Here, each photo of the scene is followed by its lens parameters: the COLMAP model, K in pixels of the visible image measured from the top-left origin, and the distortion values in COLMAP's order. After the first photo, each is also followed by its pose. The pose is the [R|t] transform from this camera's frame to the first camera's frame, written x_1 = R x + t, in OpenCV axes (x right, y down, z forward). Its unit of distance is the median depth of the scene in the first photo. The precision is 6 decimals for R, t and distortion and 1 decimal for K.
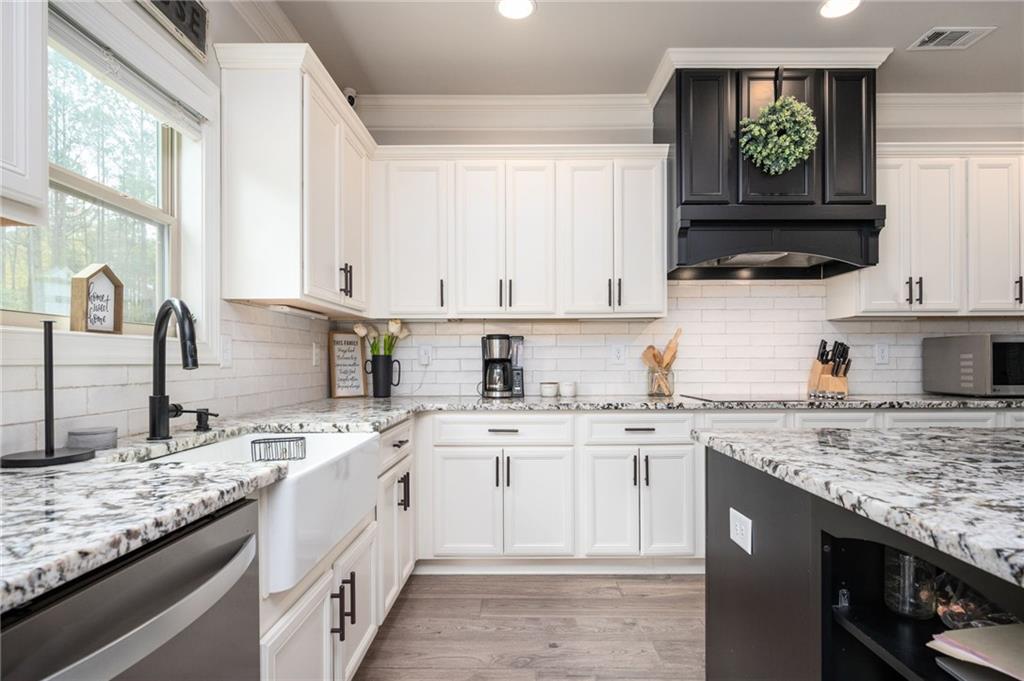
lens RADIAL K [[539.5, 0, 519.3], [0, 539.5, 359.6], [0, 0, 1]] dist [-0.002726, 0.001147]
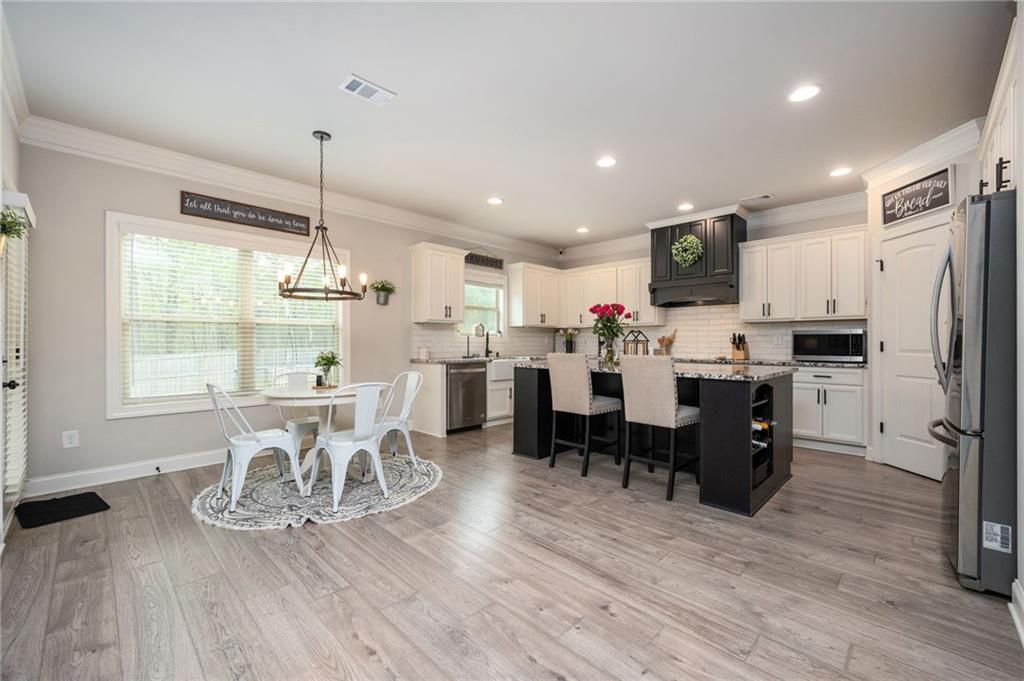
lens RADIAL K [[414.3, 0, 515.8], [0, 414.3, 340.9], [0, 0, 1]] dist [0.000196, -0.000577]
pose [[0.718345, 0.002089, -0.695684, 1.149606], [-0.001936, 0.999998, 0.001003, -0.006400], [0.695684, 0.000627, 0.718348, -0.832922]]
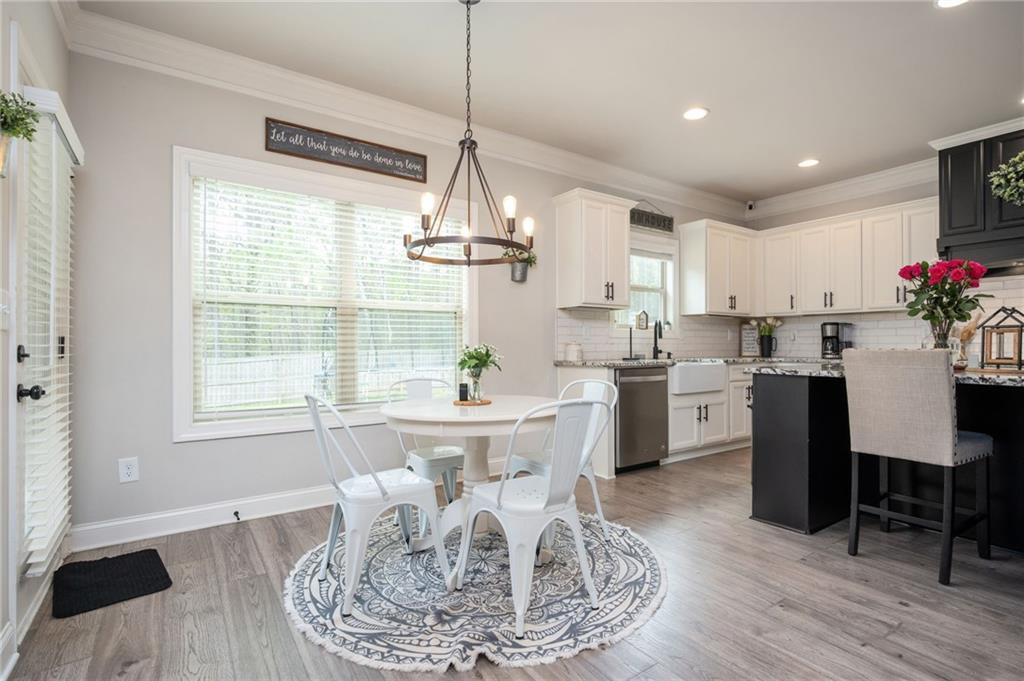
lens RADIAL K [[487.8, 0, 514.2], [0, 487.8, 340.9], [0, 0, 1]] dist [0.000707, -0.000611]
pose [[0.567995, -0.003706, -0.823024, 0.721767], [0.000967, 0.999992, -0.003835, 0.020100], [0.823031, 0.001382, 0.567994, -0.793110]]
